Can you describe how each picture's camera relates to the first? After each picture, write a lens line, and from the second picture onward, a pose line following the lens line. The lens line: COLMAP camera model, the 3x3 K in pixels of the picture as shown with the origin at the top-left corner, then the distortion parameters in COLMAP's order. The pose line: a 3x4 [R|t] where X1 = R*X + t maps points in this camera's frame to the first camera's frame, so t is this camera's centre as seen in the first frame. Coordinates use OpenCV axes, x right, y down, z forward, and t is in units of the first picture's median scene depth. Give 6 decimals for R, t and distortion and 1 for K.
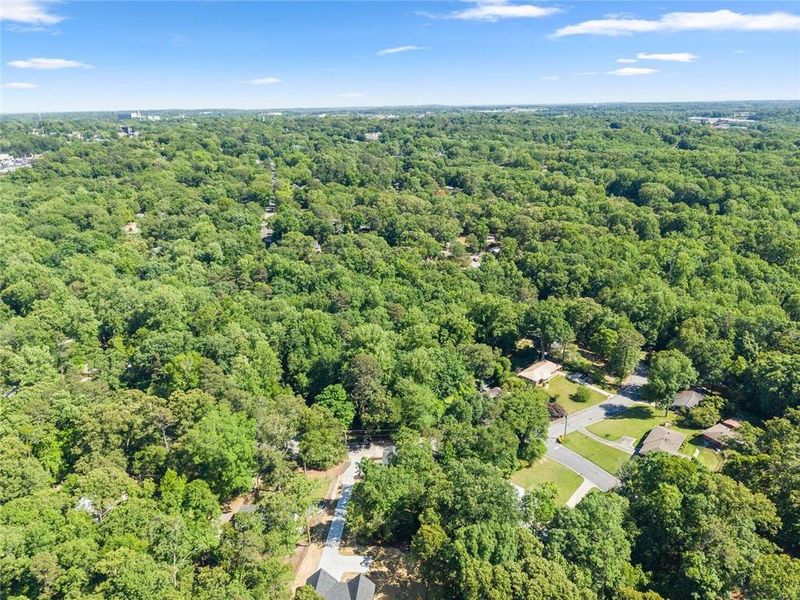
lens RADIAL K [[541.2, 0, 395.1], [0, 541.2, 301.1], [0, 0, 1]] dist [0.093526, -0.136117]
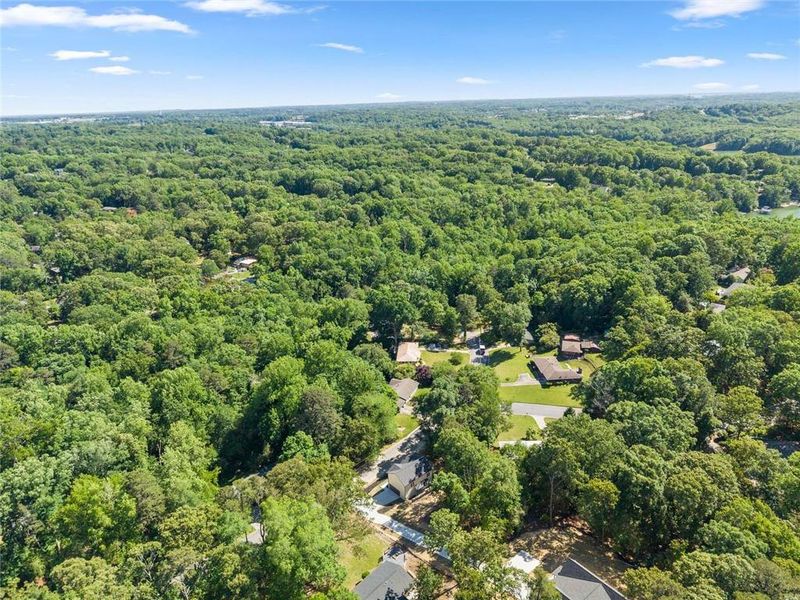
lens RADIAL K [[541.2, 0, 395.1], [0, 541.2, 301.1], [0, 0, 1]] dist [0.093526, -0.136117]
pose [[0.720366, -0.245188, 0.648812, -0.422102], [0.252960, 0.963876, 0.083394, -0.066006], [-0.645821, 0.104050, 0.756366, 0.192006]]
